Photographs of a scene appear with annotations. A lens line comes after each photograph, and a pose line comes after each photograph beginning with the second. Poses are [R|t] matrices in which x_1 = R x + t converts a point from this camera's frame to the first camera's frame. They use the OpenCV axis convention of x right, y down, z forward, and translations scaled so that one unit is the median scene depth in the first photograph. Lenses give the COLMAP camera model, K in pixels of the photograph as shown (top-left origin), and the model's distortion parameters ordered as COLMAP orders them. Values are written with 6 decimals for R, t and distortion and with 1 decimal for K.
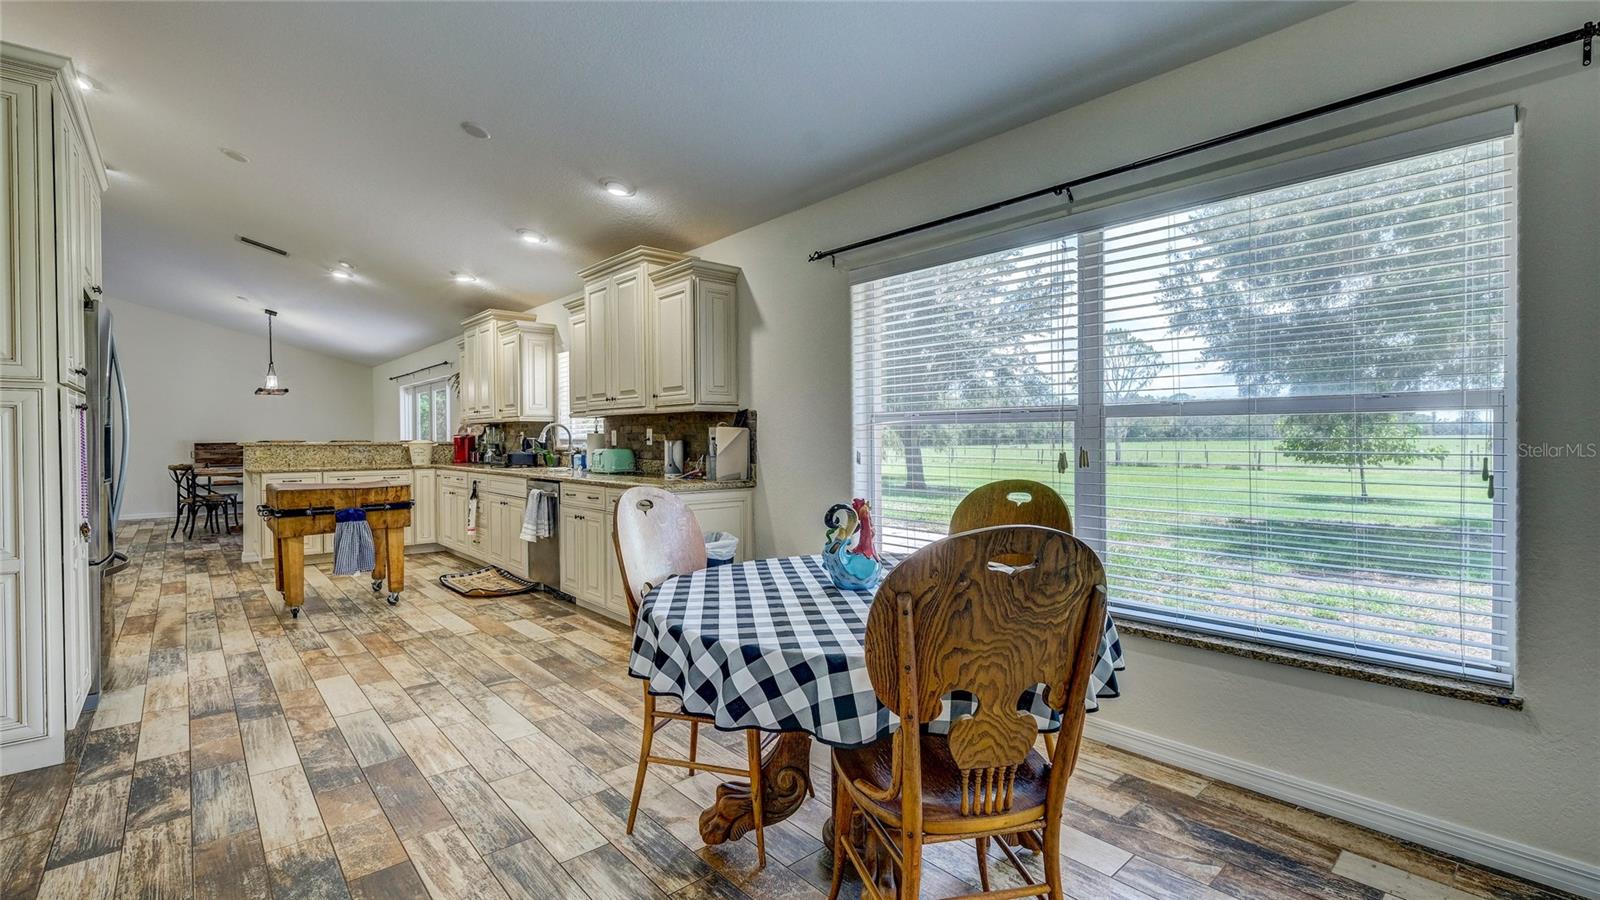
lens RADIAL K [[701.0, 0, 802.8], [0, 701.0, 443.0], [0, 0, 1]] dist [-0.001680, -0.001551]
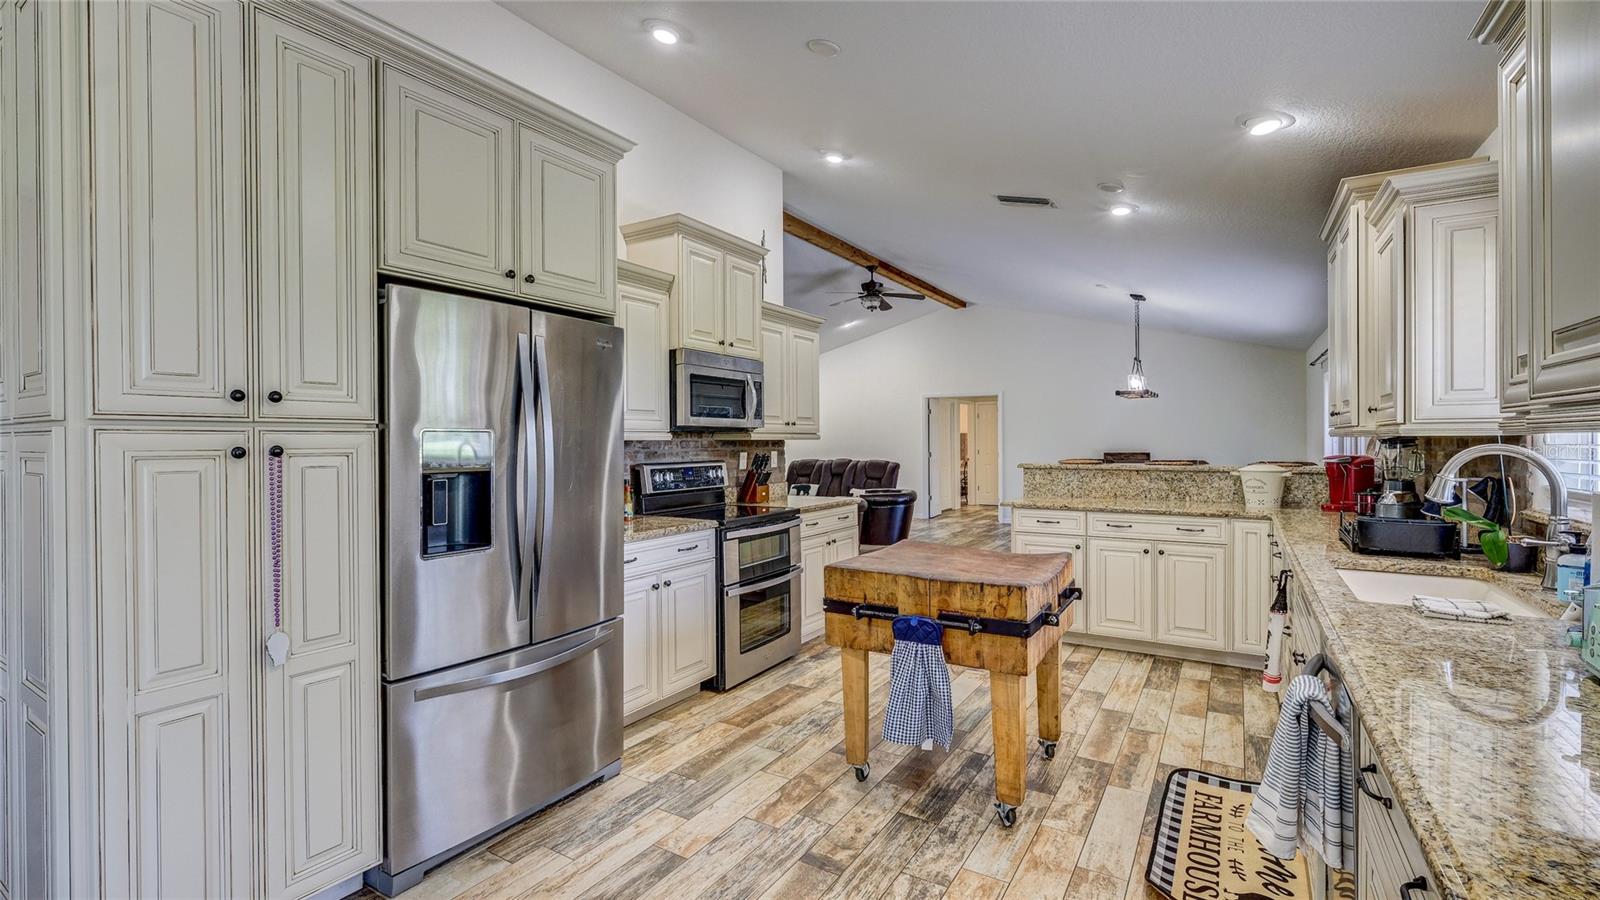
lens RADIAL K [[701.0, 0, 800.4], [0, 701.0, 445.1], [0, 0, 1]] dist [-0.001680, -0.001551]
pose [[0.282674, 0.008928, -0.959174, -0.142579], [-0.004004, 0.999959, 0.008128, -0.031606], [0.959208, 0.001543, 0.282698, 0.639908]]
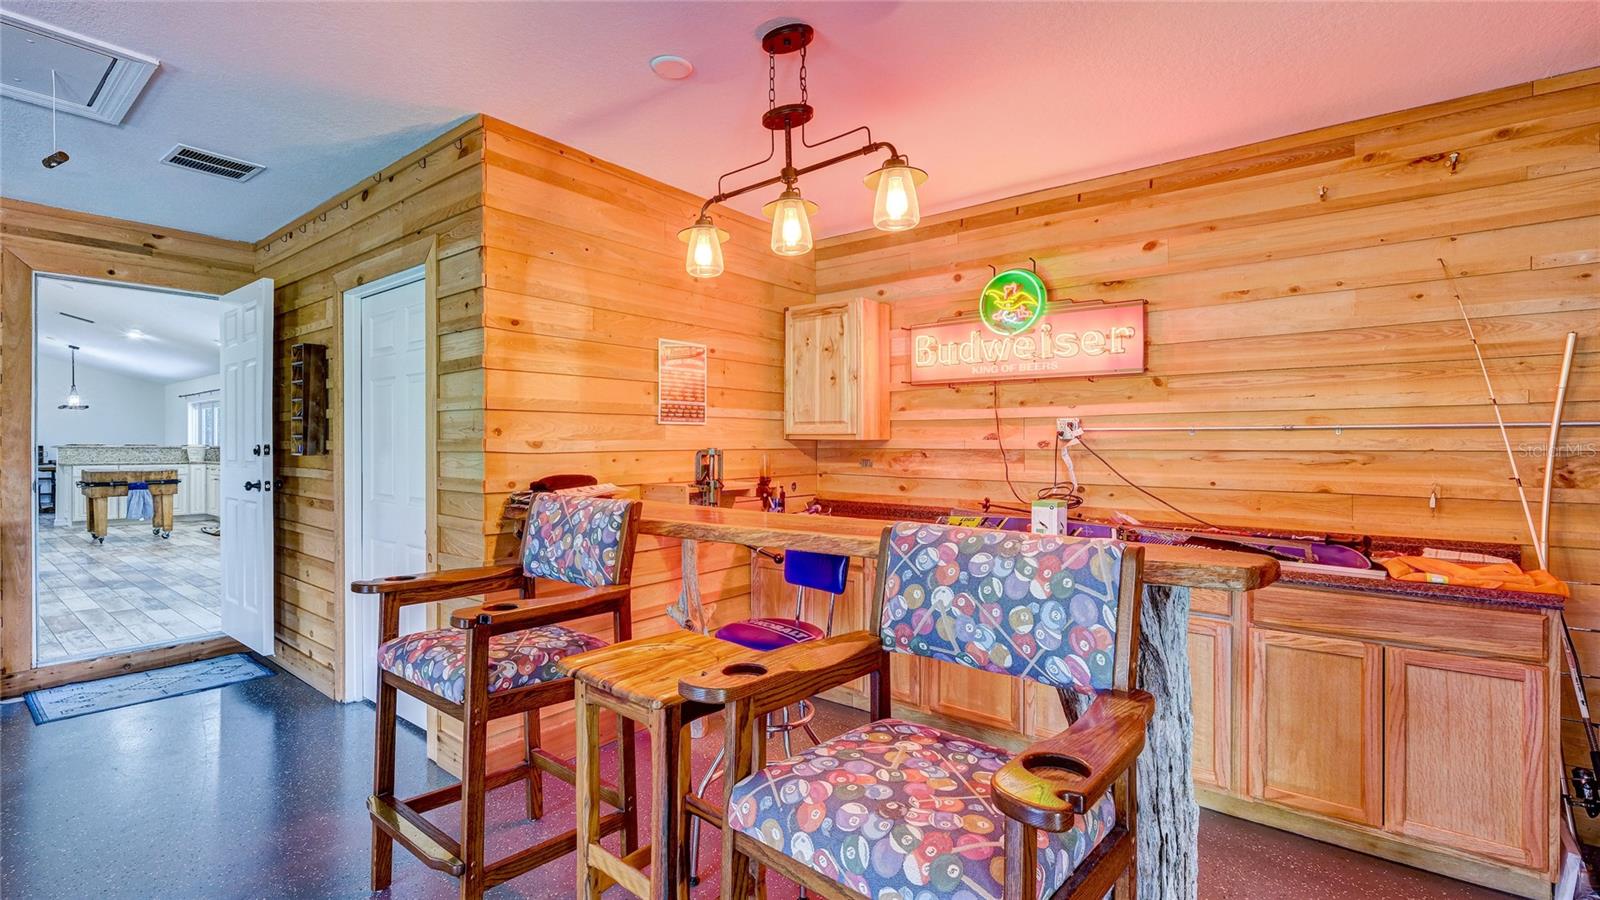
lens RADIAL K [[701.0, 0, 811.6], [0, 701.0, 443.9], [0, 0, 1]] dist [-0.001680, -0.001551]
pose [[0.982879, 0.006625, 0.184133, 0.599116], [-0.004936, 0.999941, -0.009631, 0.002646], [-0.184186, 0.008558, 0.982854, -0.897887]]
